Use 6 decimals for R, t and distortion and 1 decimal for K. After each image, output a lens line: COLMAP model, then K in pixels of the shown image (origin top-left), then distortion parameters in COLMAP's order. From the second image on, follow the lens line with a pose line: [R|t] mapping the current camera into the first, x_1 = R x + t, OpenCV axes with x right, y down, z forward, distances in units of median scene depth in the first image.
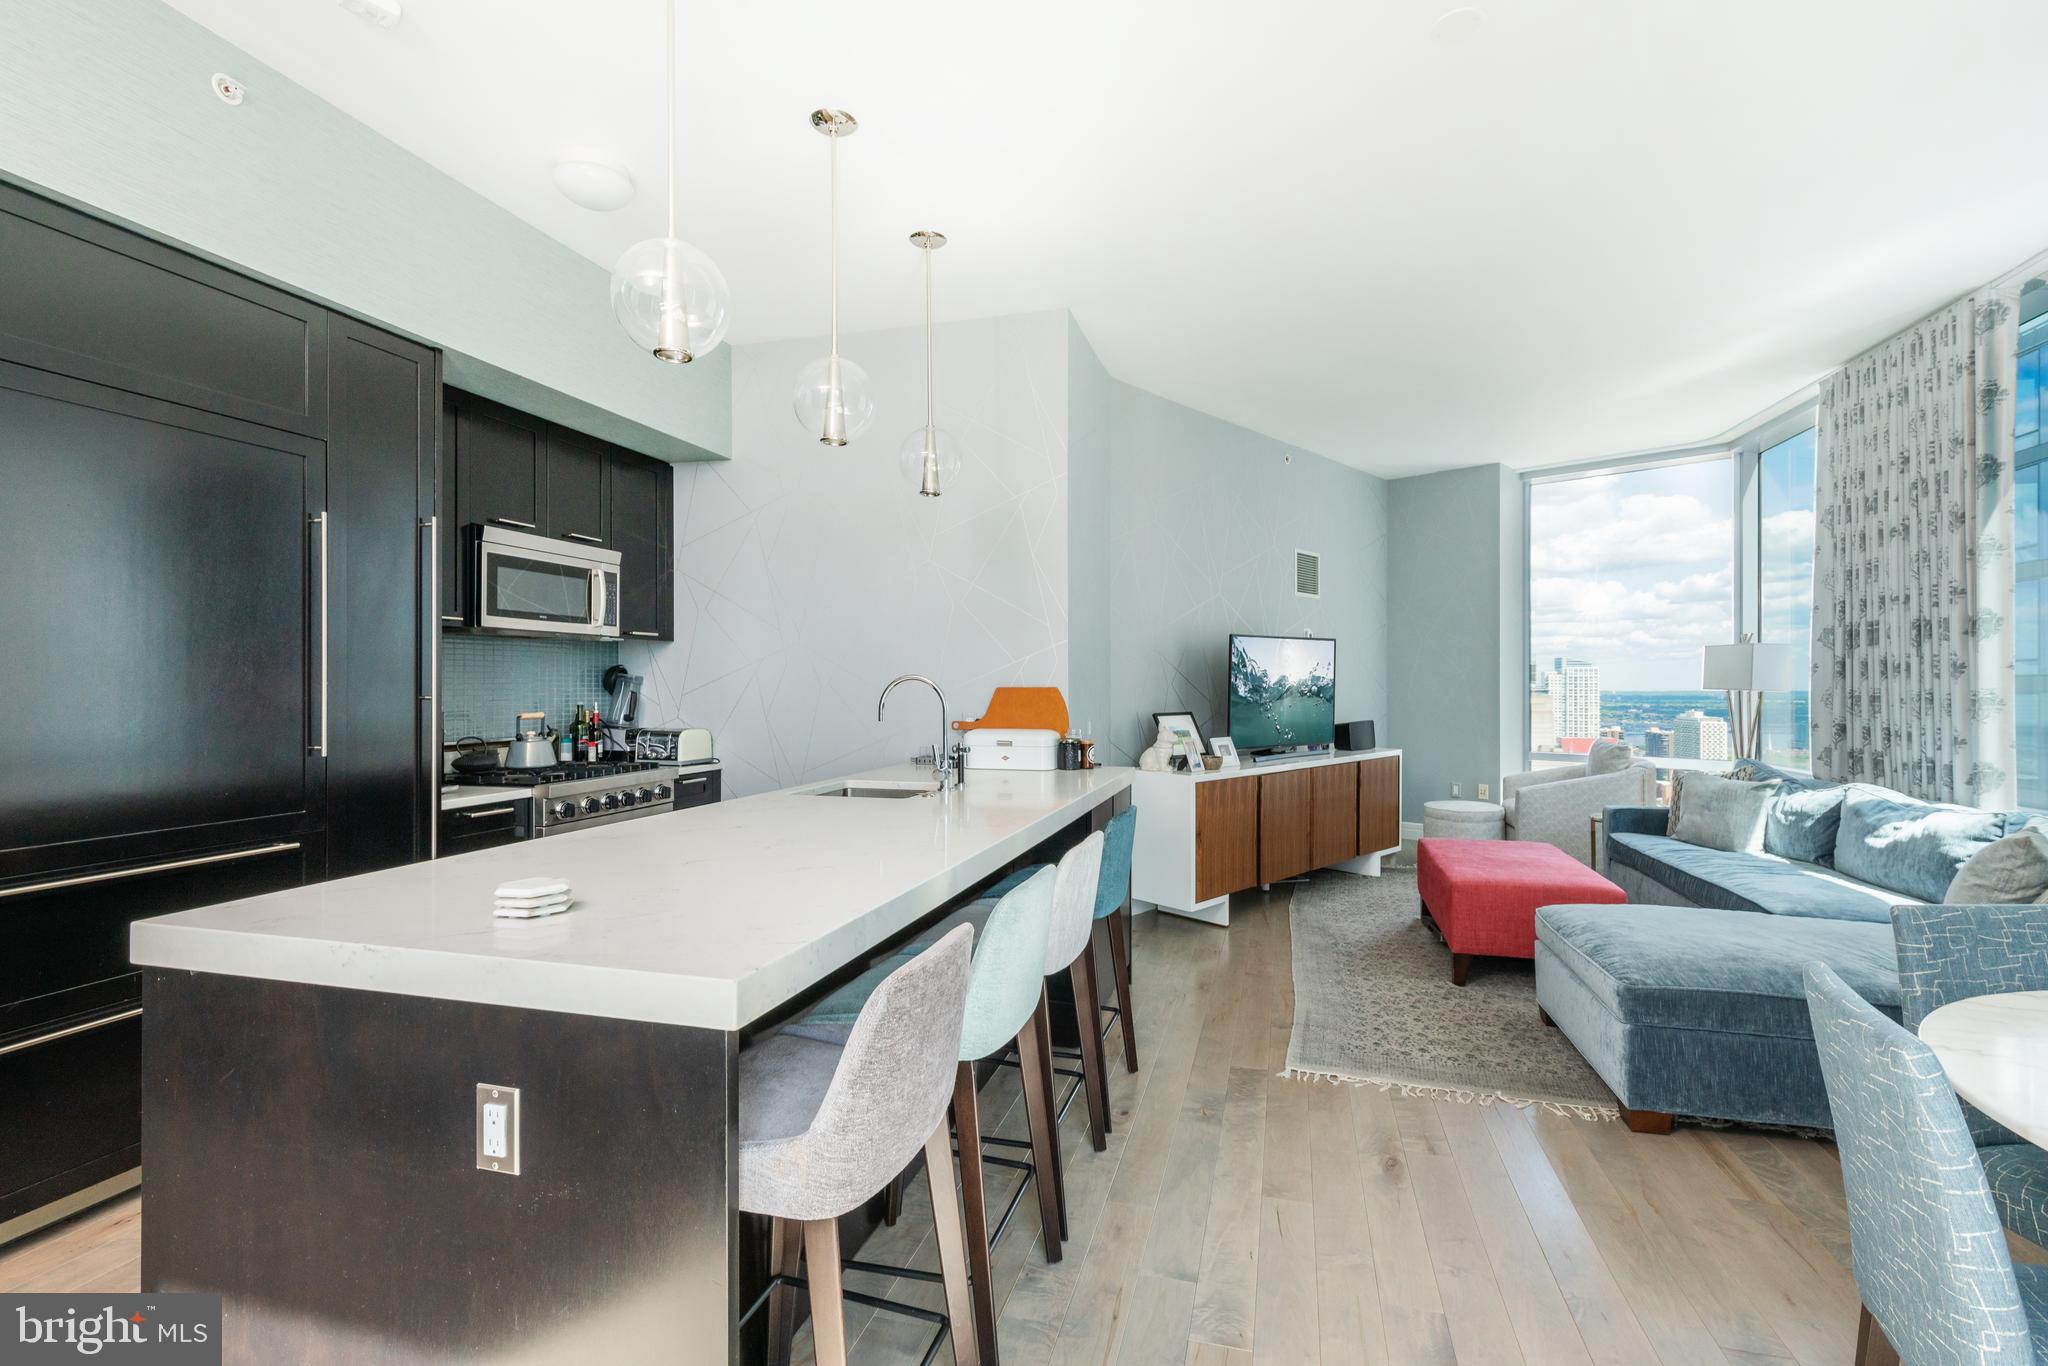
lens RADIAL K [[924.7, 0, 1025.9], [0, 924.7, 684.7], [0, 0, 1]] dist [0.009543, -0.002460]
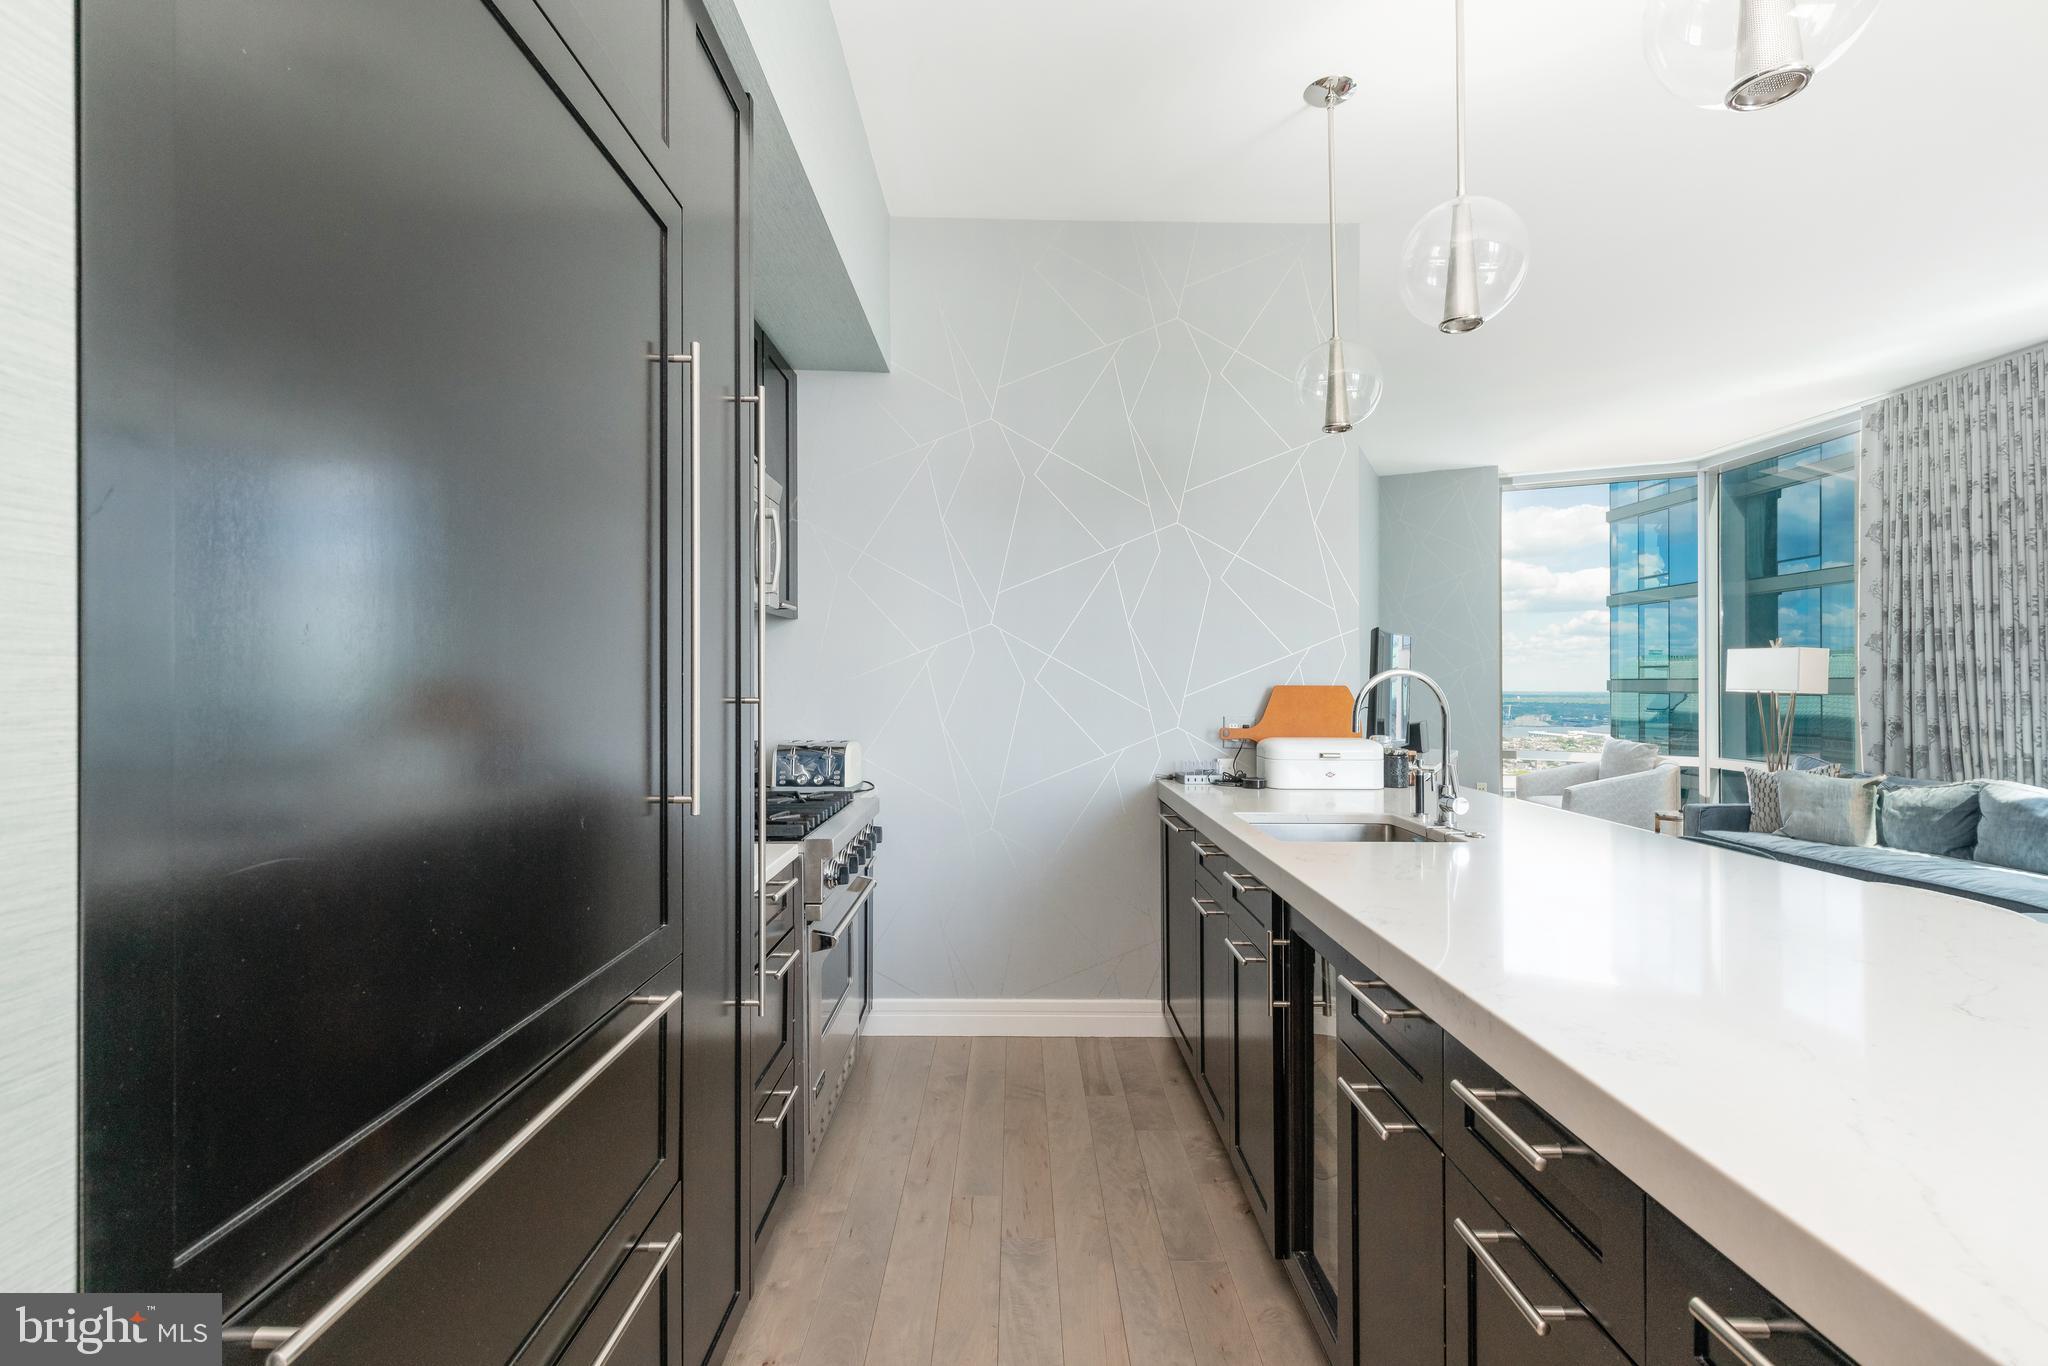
lens RADIAL K [[924.7, 0, 1032.8], [0, 924.7, 675.4], [0, 0, 1]] dist [0.009543, -0.002460]
pose [[0.957956, 0.006891, 0.286832, -0.449367], [-0.004547, 0.999951, -0.008836, 0.001522], [-0.286879, 0.007161, 0.957940, 0.284047]]
